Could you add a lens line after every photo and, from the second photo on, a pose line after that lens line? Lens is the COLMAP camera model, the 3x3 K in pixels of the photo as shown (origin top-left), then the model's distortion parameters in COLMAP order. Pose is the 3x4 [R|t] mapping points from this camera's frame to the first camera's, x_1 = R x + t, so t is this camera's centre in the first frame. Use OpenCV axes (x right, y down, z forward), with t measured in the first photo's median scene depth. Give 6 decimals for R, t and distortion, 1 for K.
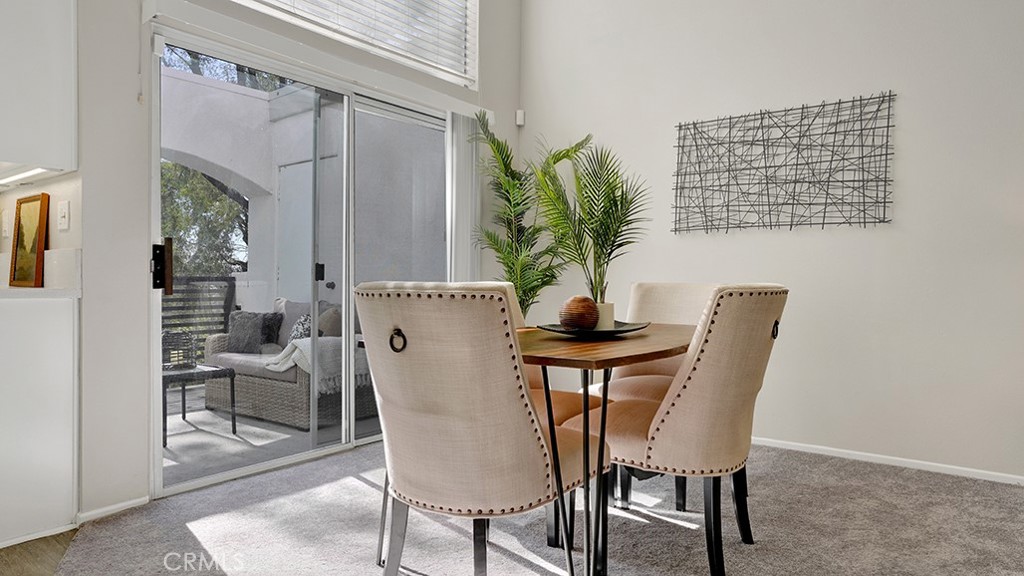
lens RADIAL K [[637.6, 0, 517.4], [0, 637.6, 290.9], [0, 0, 1]] dist [-0.005708, 0.001350]
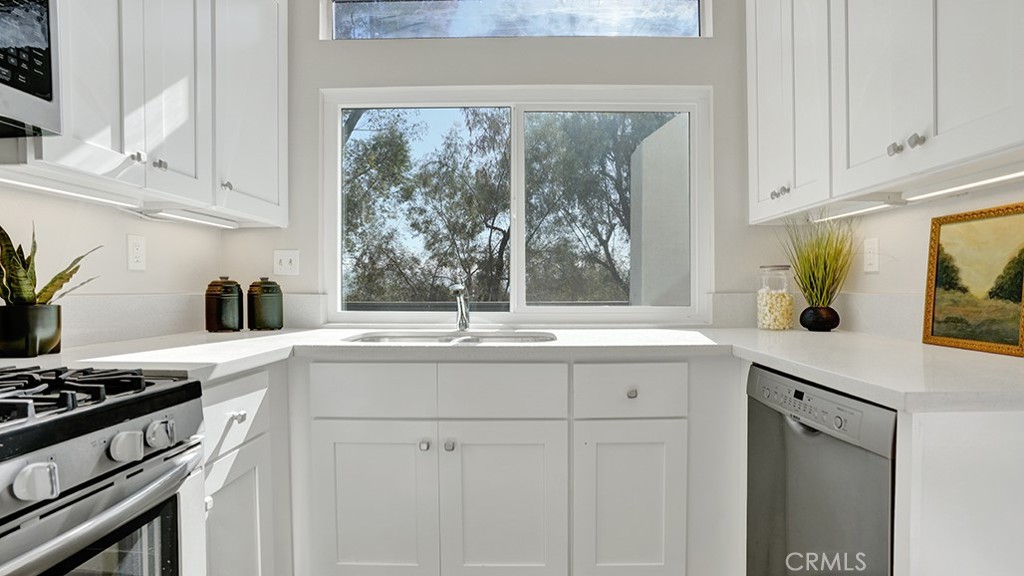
lens RADIAL K [[487.4, 0, 523.0], [0, 487.4, 287.4], [0, 0, 1]] dist [-0.052796, 0.019272]
pose [[0.613817, -0.008824, -0.789399, -0.523481], [0.001481, 0.999949, -0.010025, -0.051435], [0.789447, 0.004985, 0.613799, 0.261728]]
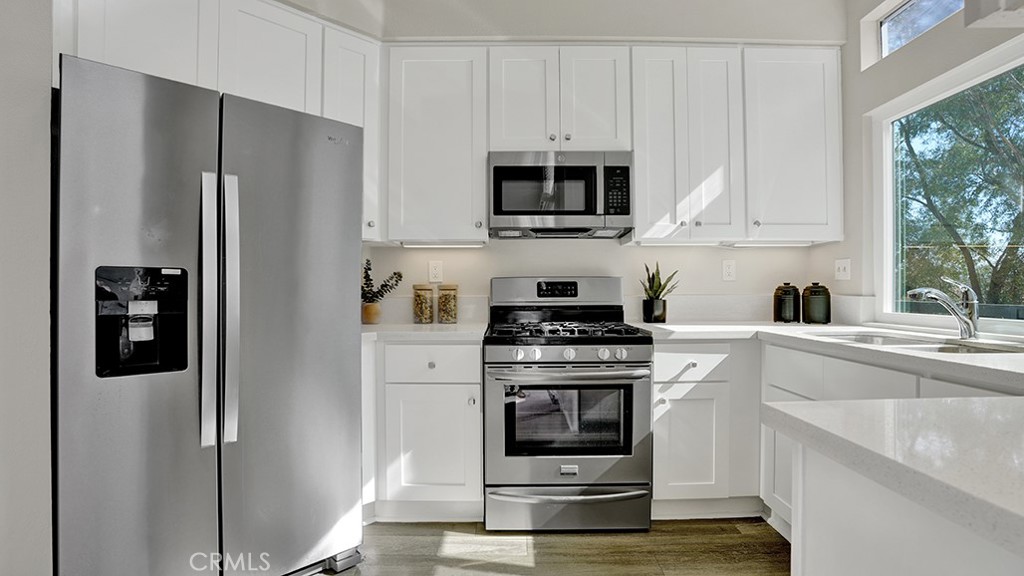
lens RADIAL K [[480.1, 0, 513.0], [0, 480.1, 285.4], [0, 0, 1]] dist [-0.075201, 0.033902]
pose [[-0.787916, -0.012285, -0.615660, -0.354810], [-0.006400, 0.999910, -0.011761, -0.054372], [0.615749, -0.005327, -0.787924, 0.664508]]
